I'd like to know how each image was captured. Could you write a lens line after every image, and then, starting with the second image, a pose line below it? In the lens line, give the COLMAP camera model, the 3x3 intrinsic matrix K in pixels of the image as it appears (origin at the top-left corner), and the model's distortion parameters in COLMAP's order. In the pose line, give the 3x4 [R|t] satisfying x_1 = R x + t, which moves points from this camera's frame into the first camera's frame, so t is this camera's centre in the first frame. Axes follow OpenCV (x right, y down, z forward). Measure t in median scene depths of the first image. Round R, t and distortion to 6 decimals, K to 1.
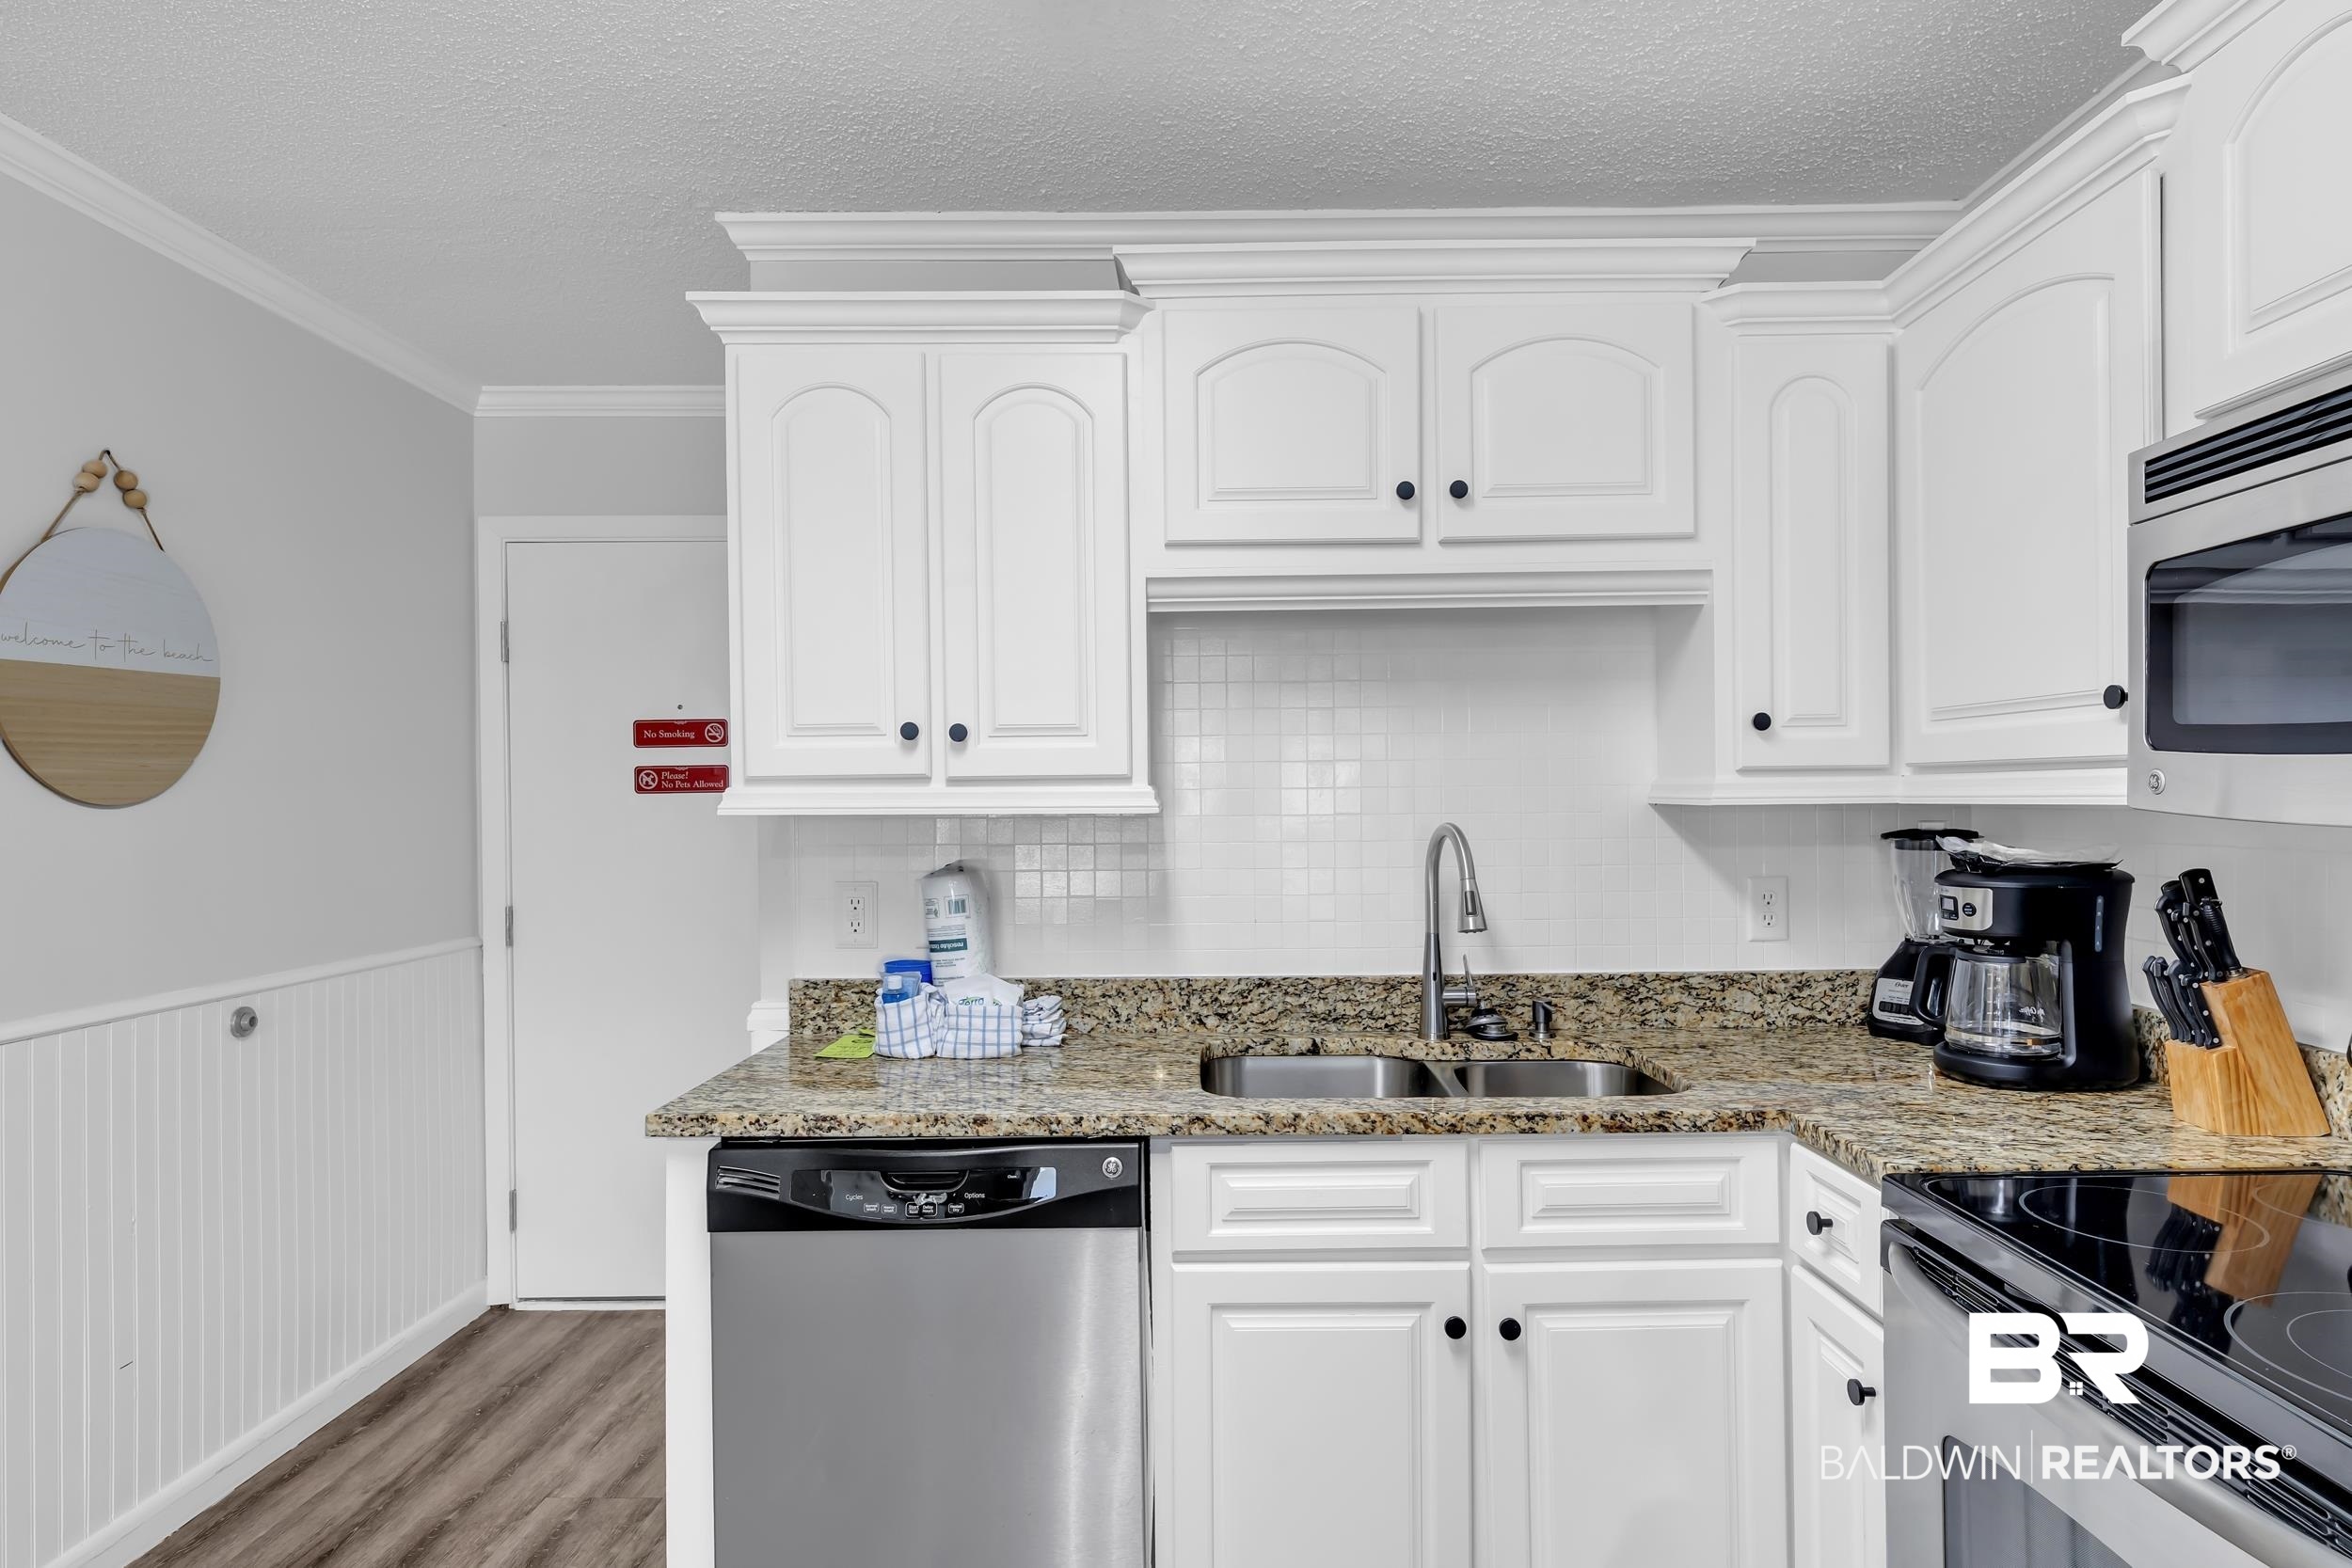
lens RADIAL K [[1286.7, 0, 1203.1], [0, 1286.7, 804.2], [0, 0, 1]] dist [0.004833, -0.000864]
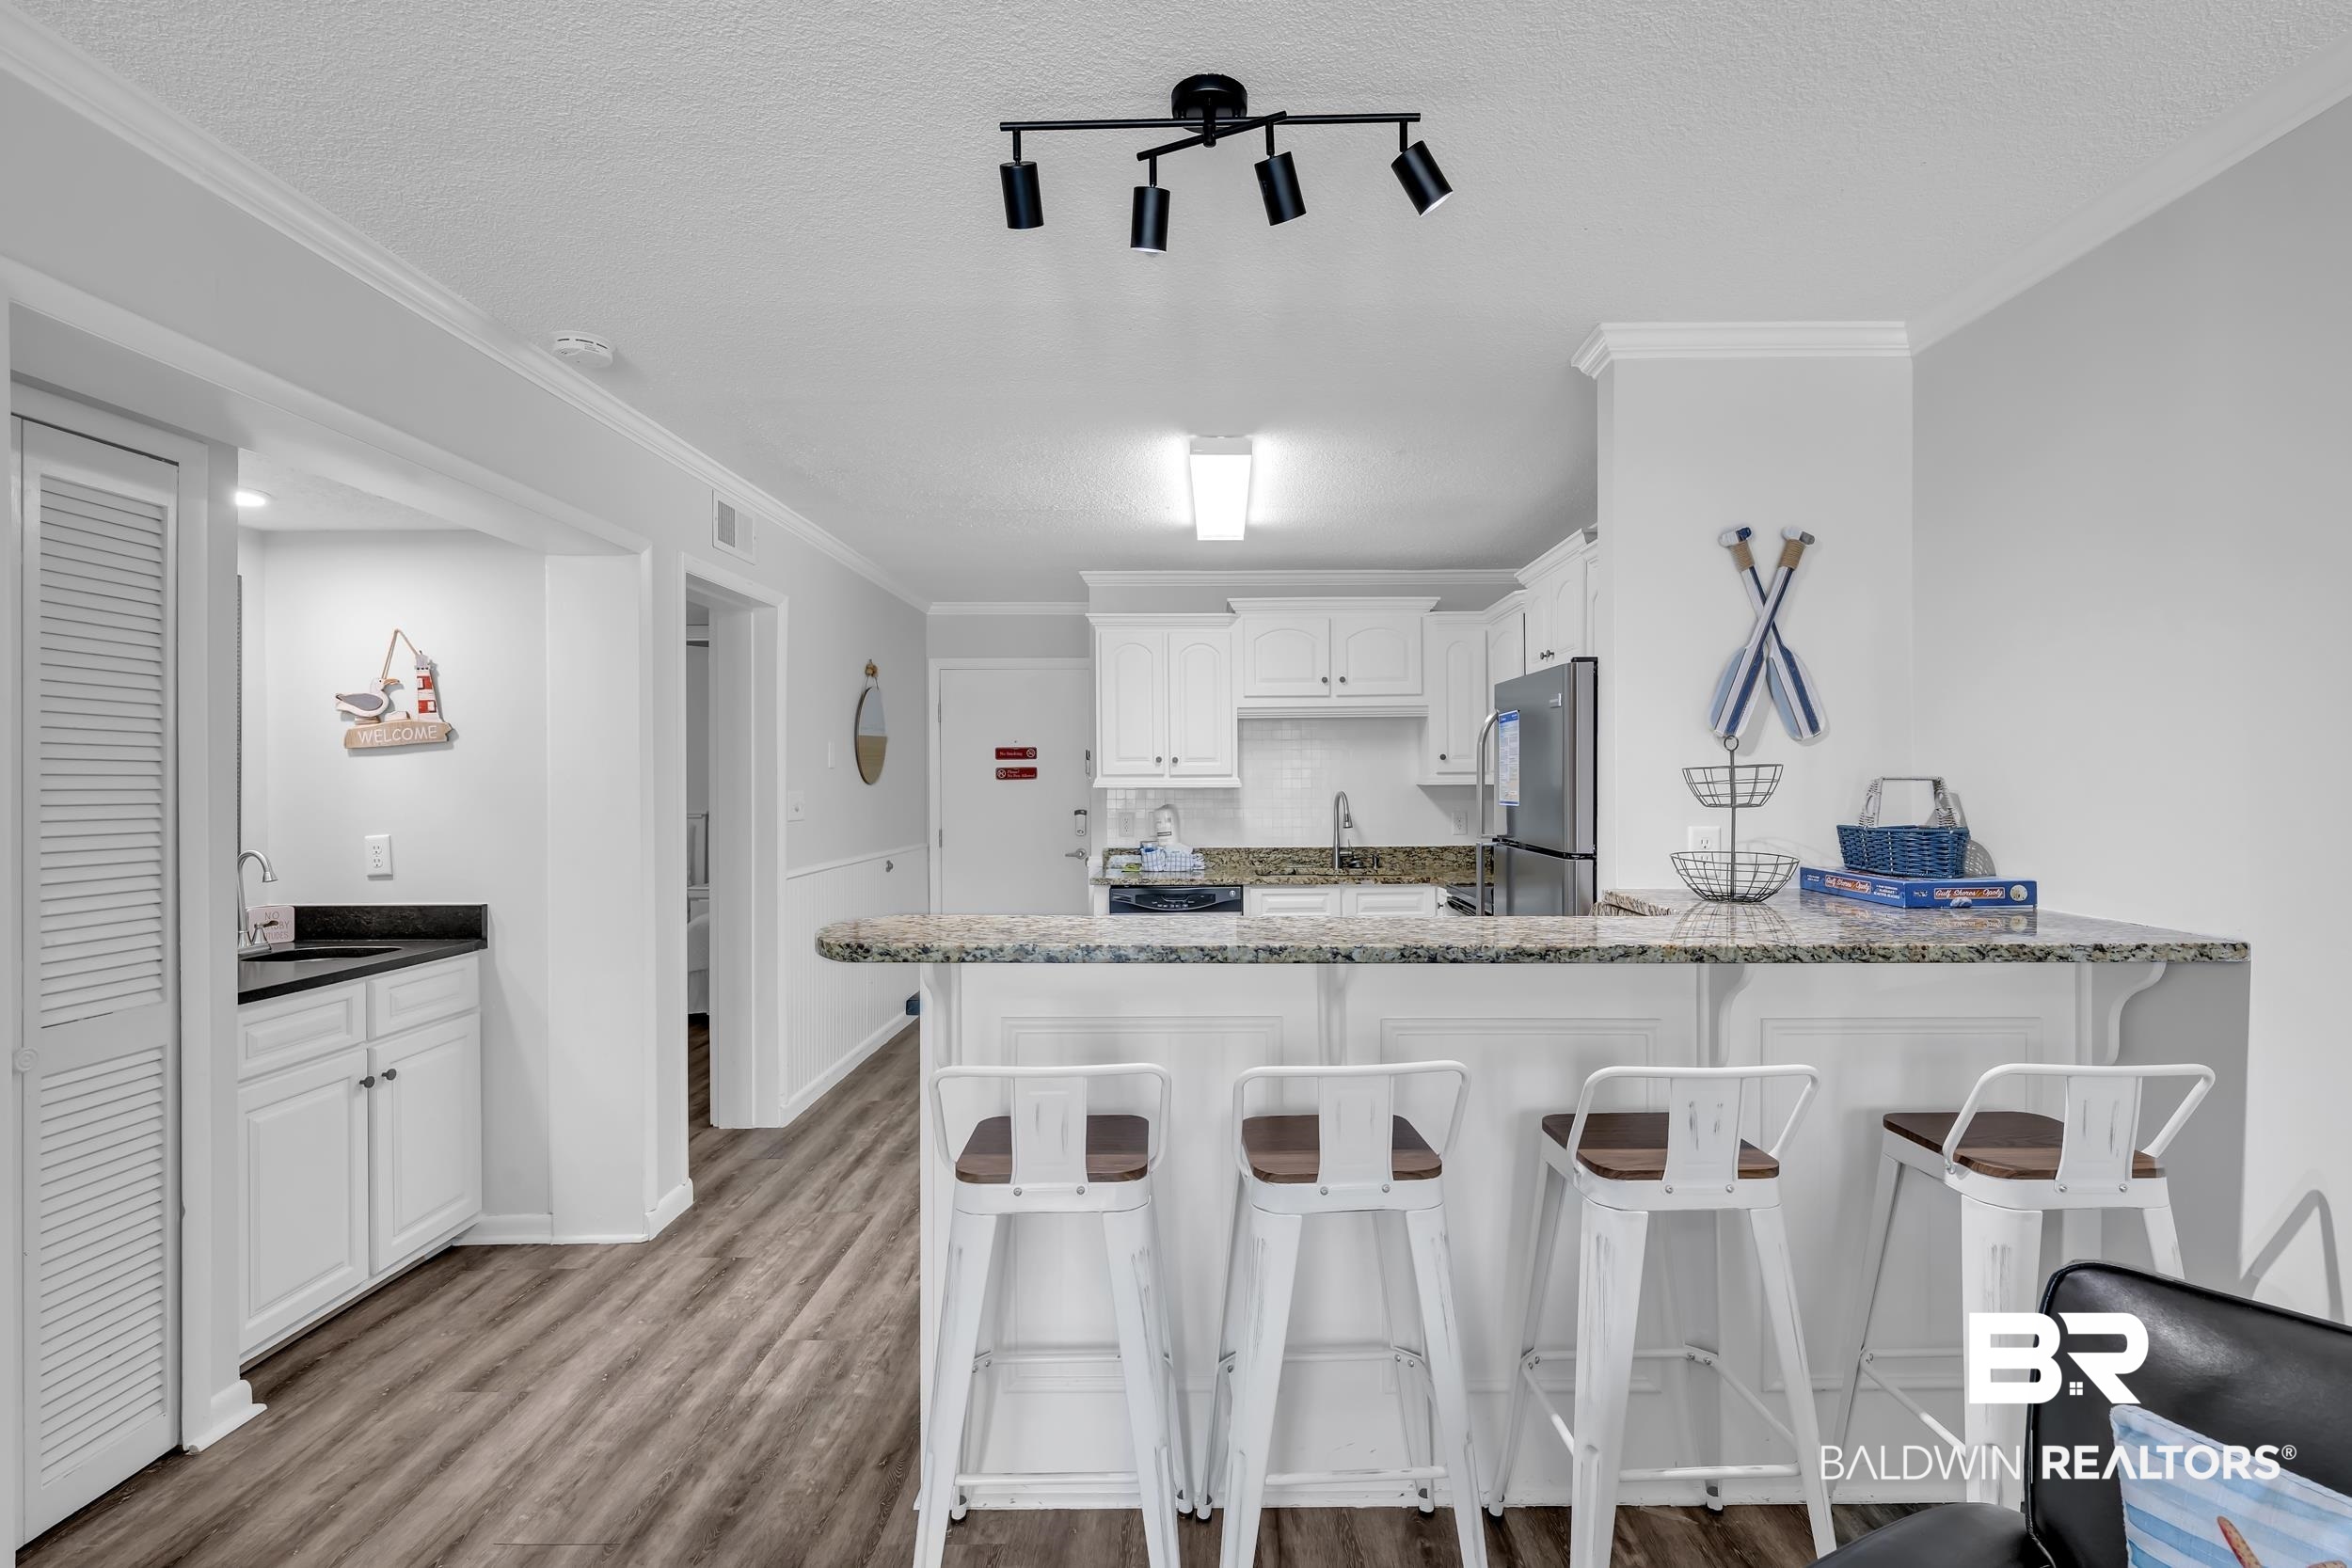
lens RADIAL K [[1096.5, 0, 1205.9], [0, 1096.5, 783.2], [0, 0, 1]] dist [-0.004876, 0.000311]
pose [[0.999992, 0.002689, 0.002879, -0.125632], [-0.002673, 0.999981, -0.005472, 0.011910], [-0.002894, 0.005465, 0.999981, -1.542526]]
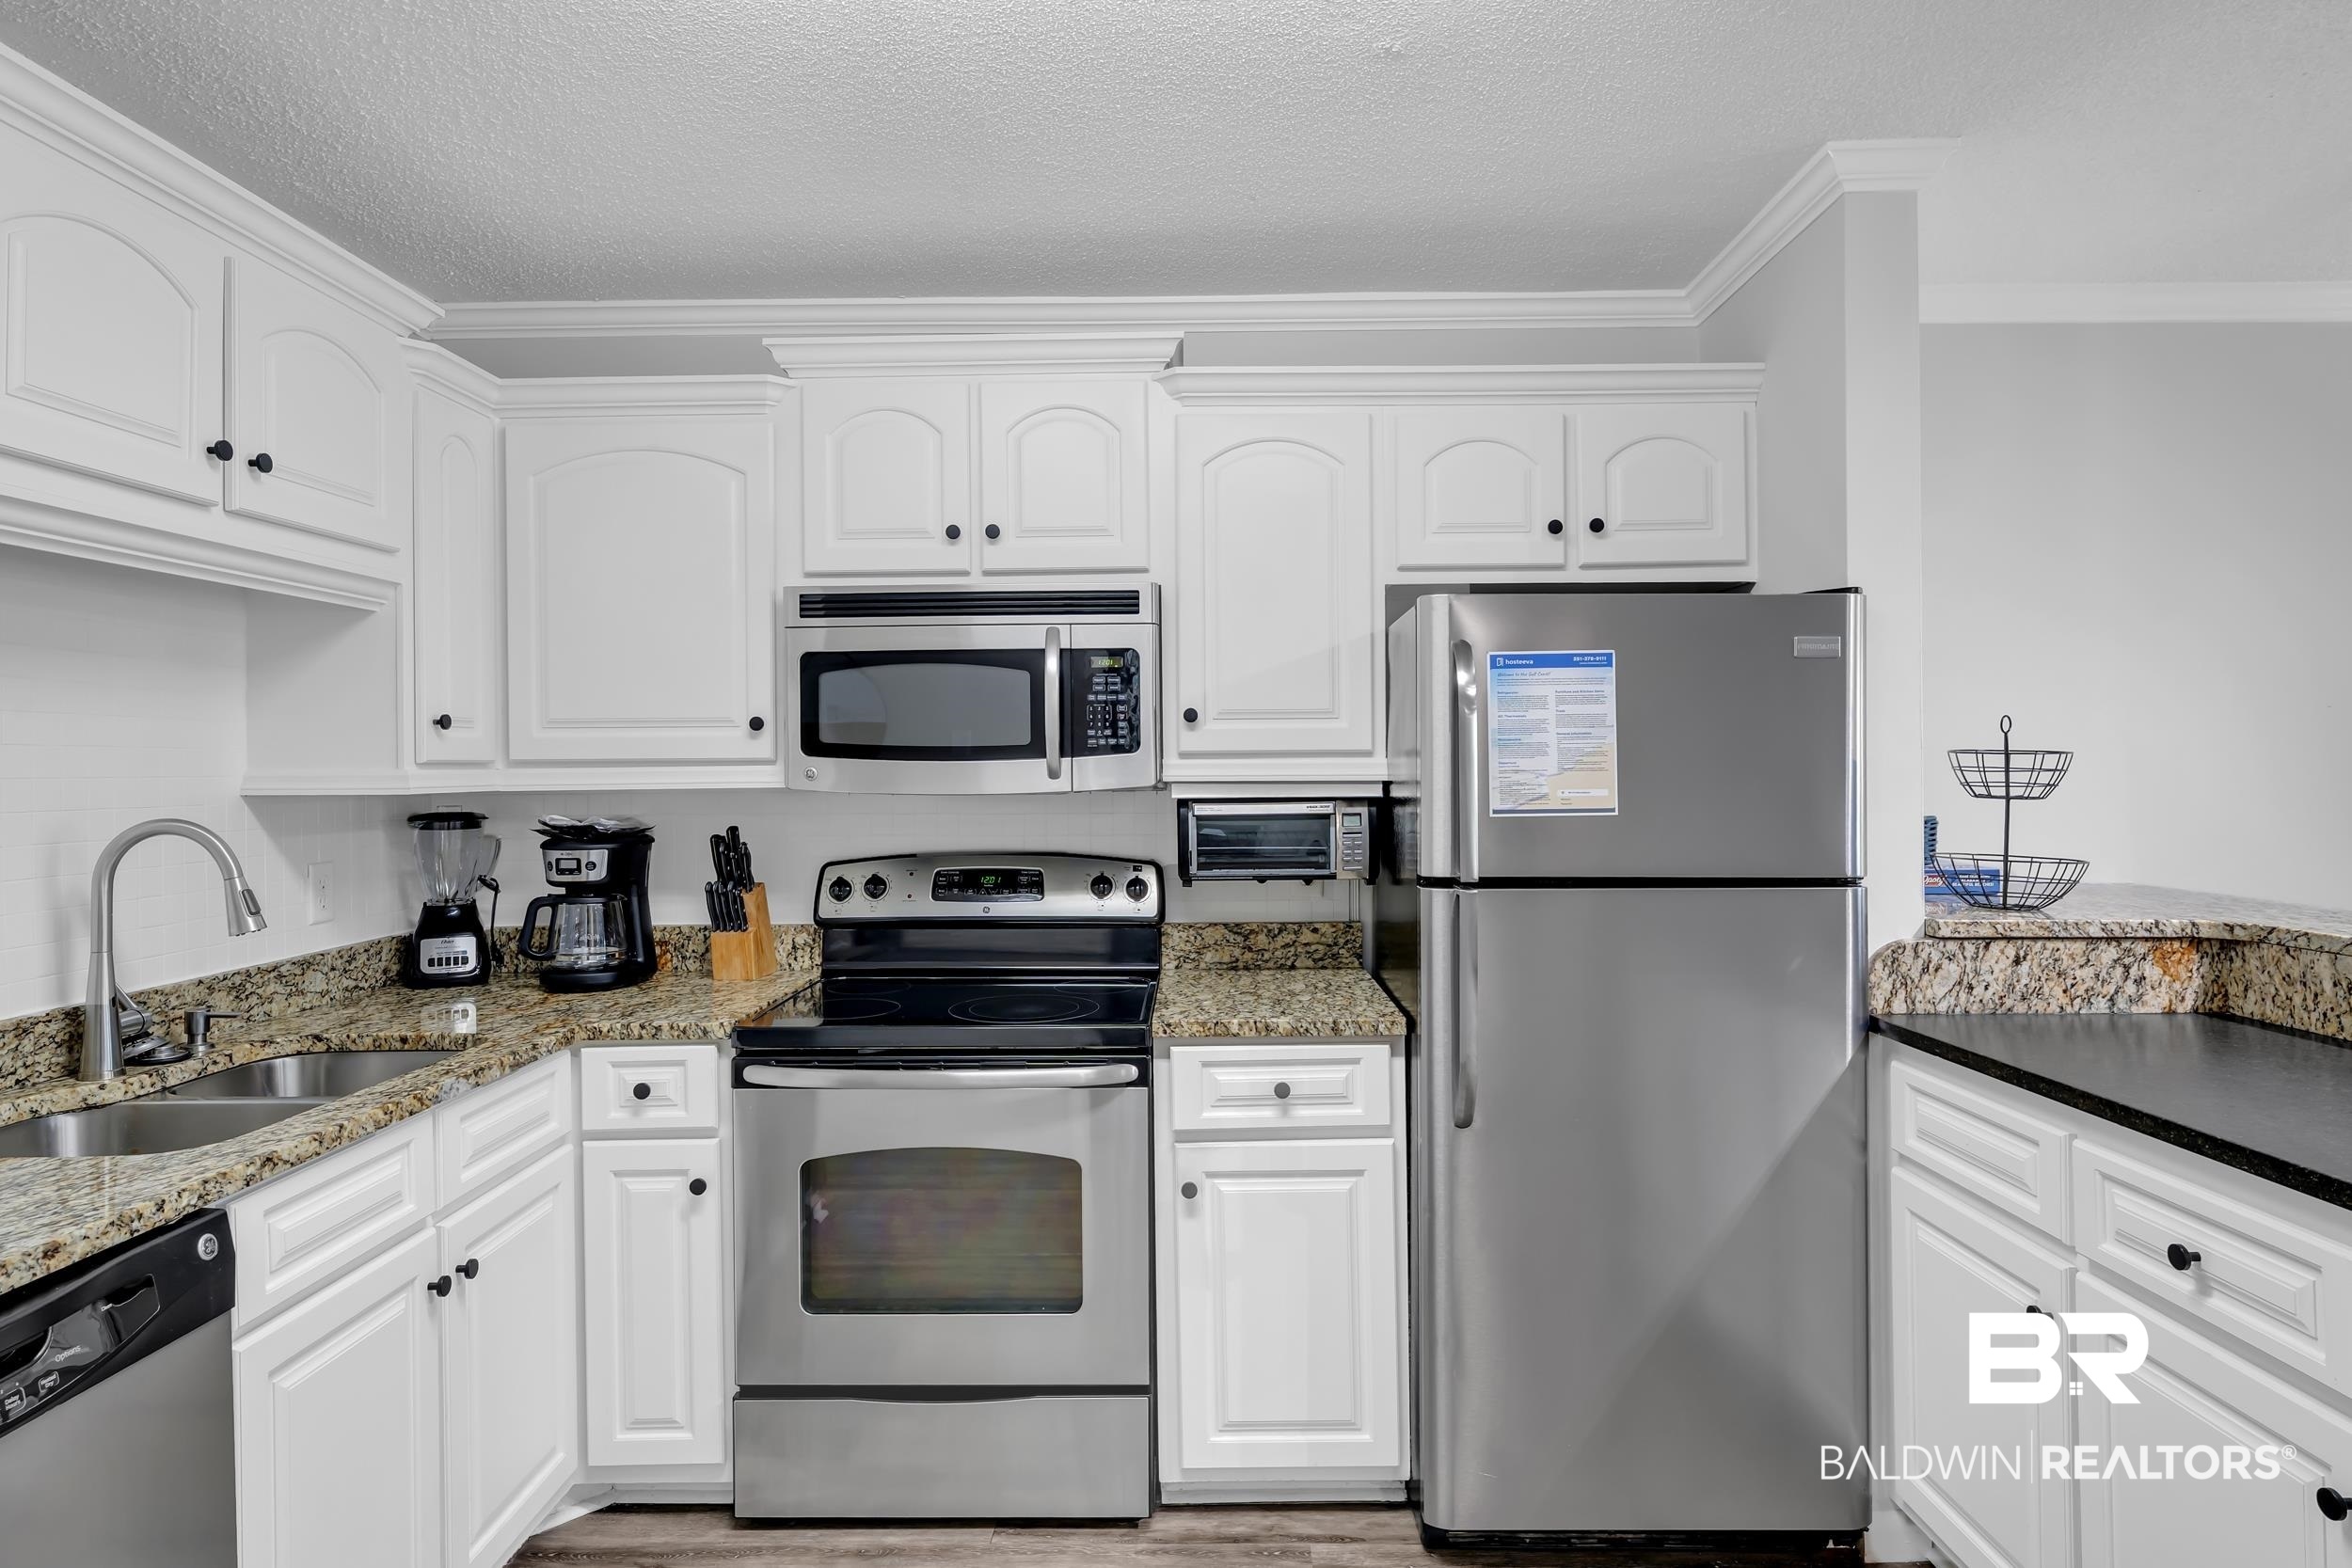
lens RADIAL K [[1340.9, 0, 1187.7], [0, 1340.9, 764.3], [0, 0, 1]] dist [0.003463, -0.000277]
pose [[0.006371, 0.011146, 0.999918, -0.774629], [0.016577, 0.999799, -0.011250, -0.000738], [-0.999842, 0.016648, 0.006185, 0.317071]]
